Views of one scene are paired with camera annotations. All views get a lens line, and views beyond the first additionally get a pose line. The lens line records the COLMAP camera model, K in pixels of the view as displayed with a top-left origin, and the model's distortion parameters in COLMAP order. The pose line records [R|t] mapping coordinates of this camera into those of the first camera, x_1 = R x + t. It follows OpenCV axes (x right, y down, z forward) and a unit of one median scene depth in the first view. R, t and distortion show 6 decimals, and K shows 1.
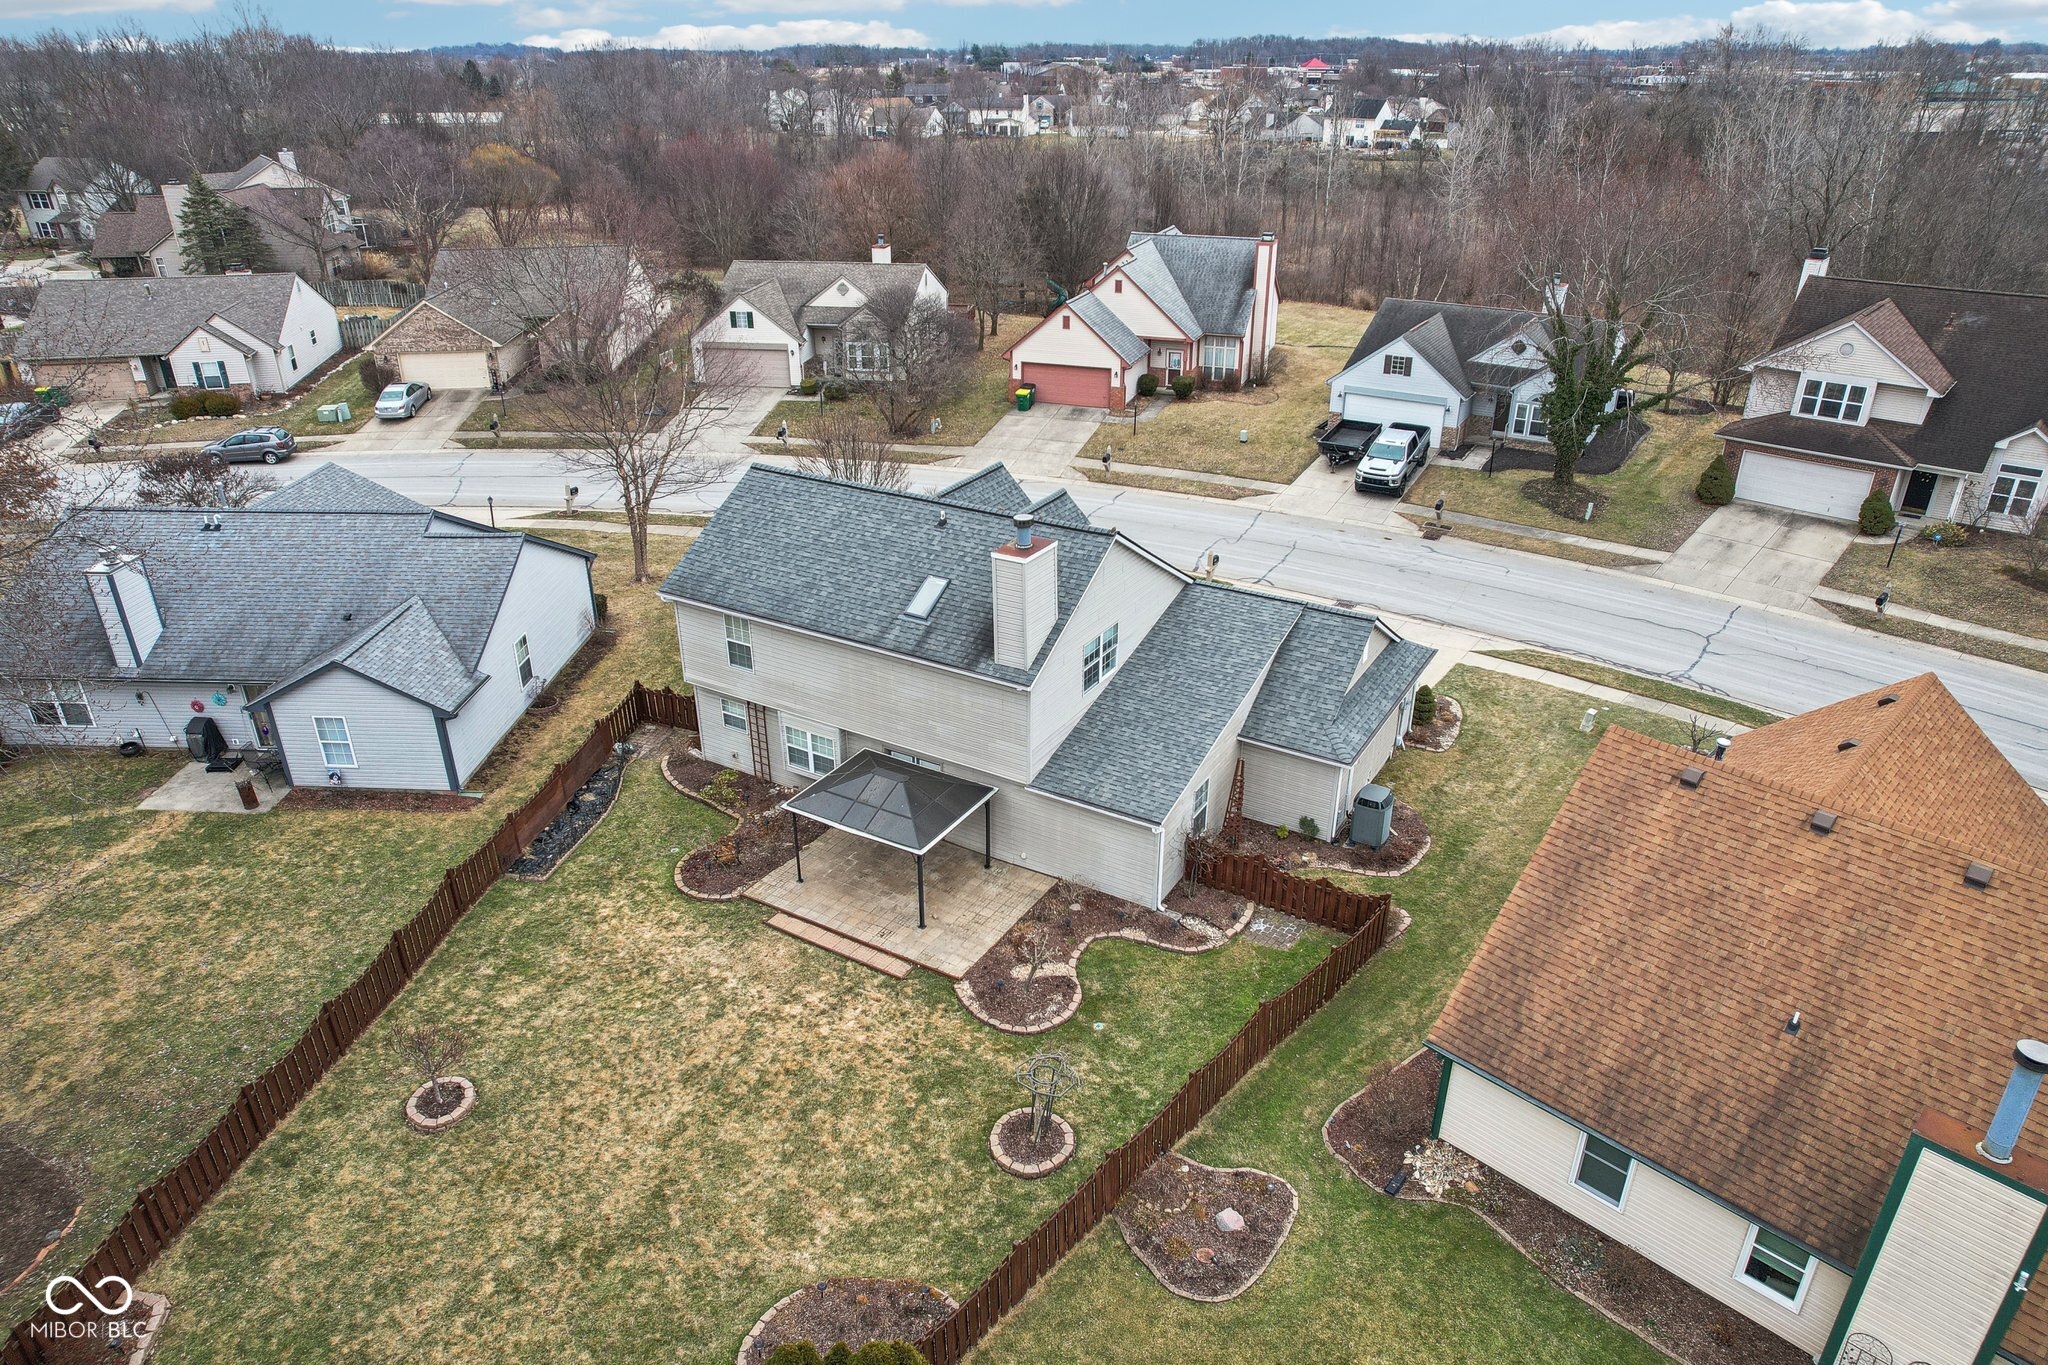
lens RADIAL K [[1320.2, 0, 1023.2], [0, 1320.2, 689.2], [0, 0, 1]] dist [-0.060927, 0.038255]
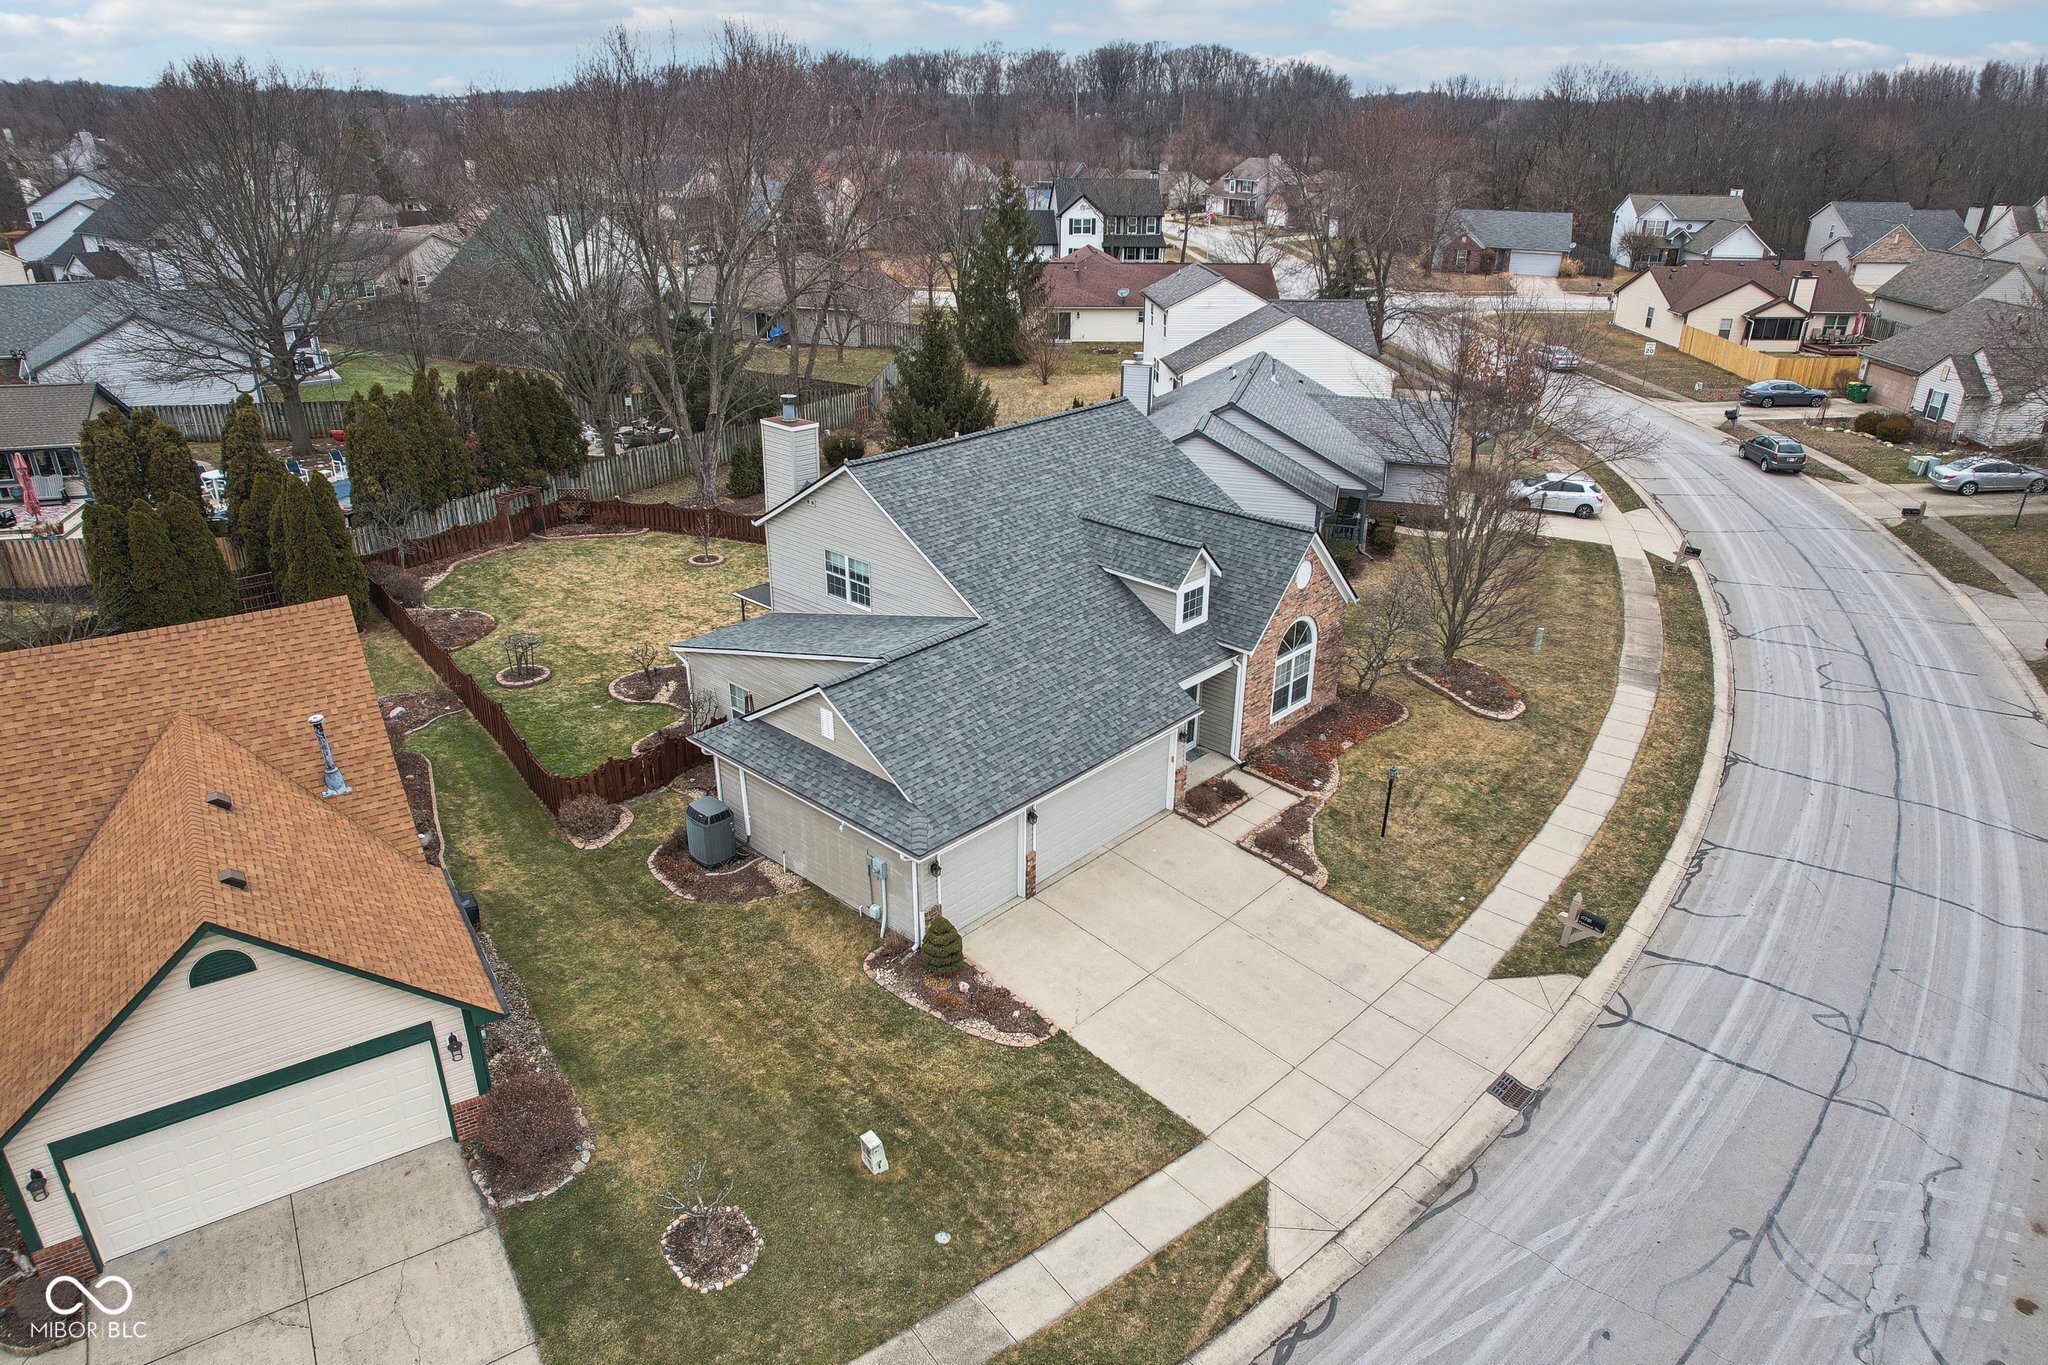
lens RADIAL K [[1320.2, 0, 1020.1], [0, 1320.2, 694.0], [0, 0, 1]] dist [-0.060927, 0.038255]
pose [[-0.208224, 0.406661, -0.889534, 1.082210], [-0.436355, 0.775320, 0.456589, -0.532581], [0.875350, 0.483225, 0.016008, 1.223764]]
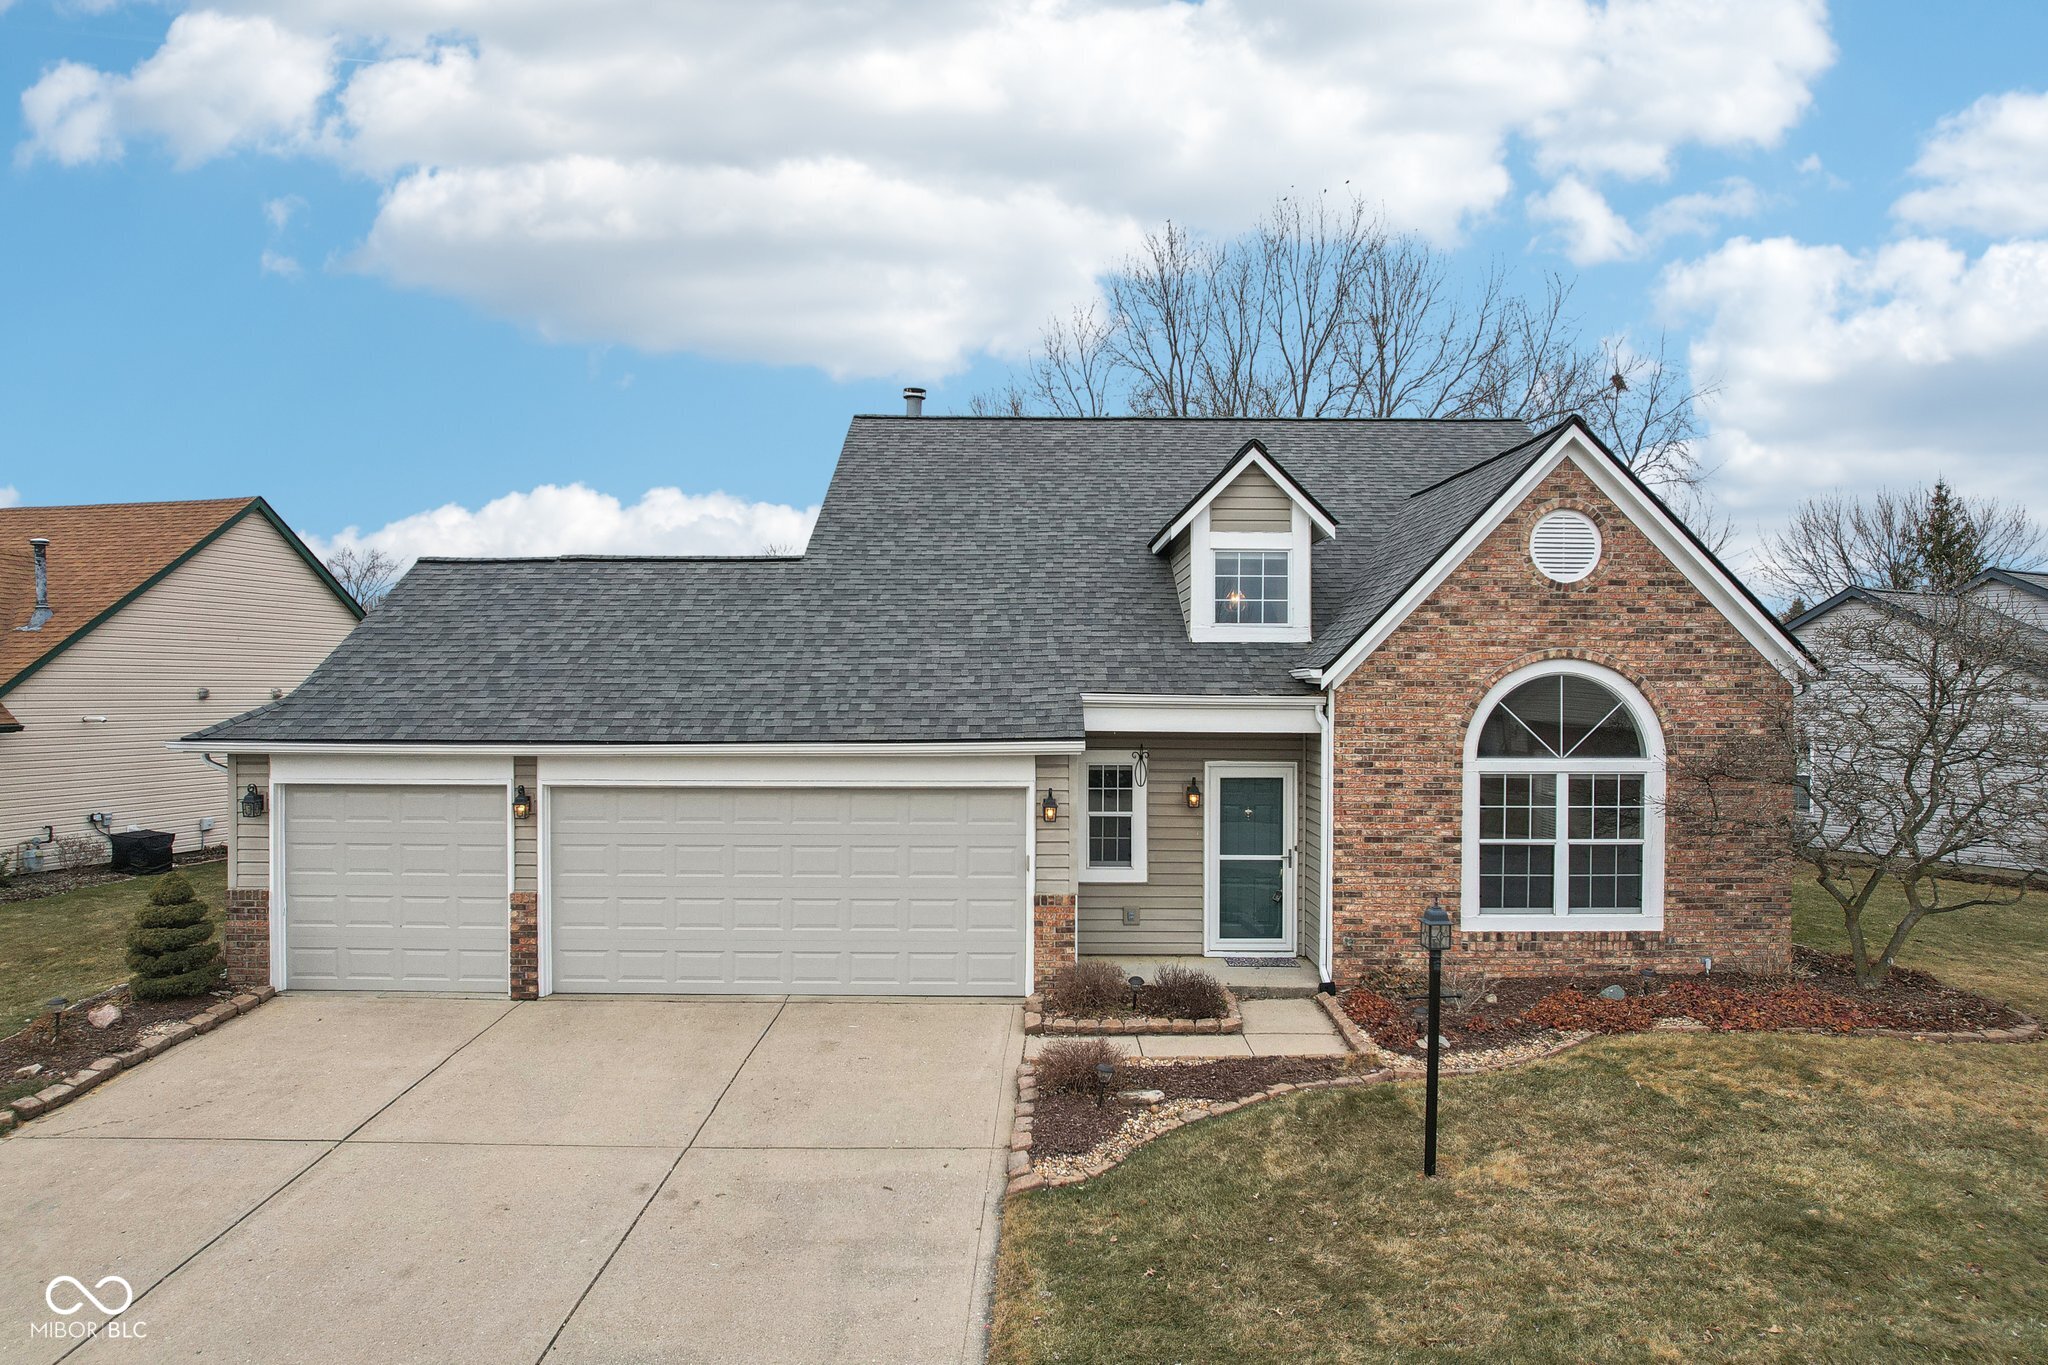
lens RADIAL K [[1320.2, 0, 1020.3], [0, 1320.2, 681.4], [0, 0, 1]] dist [-0.060927, 0.038255]
pose [[-0.860407, -0.002620, -0.509601, 0.364892], [-0.225965, 0.898268, 0.376900, -0.285017], [0.456772, 0.439439, -0.773468, 1.692006]]
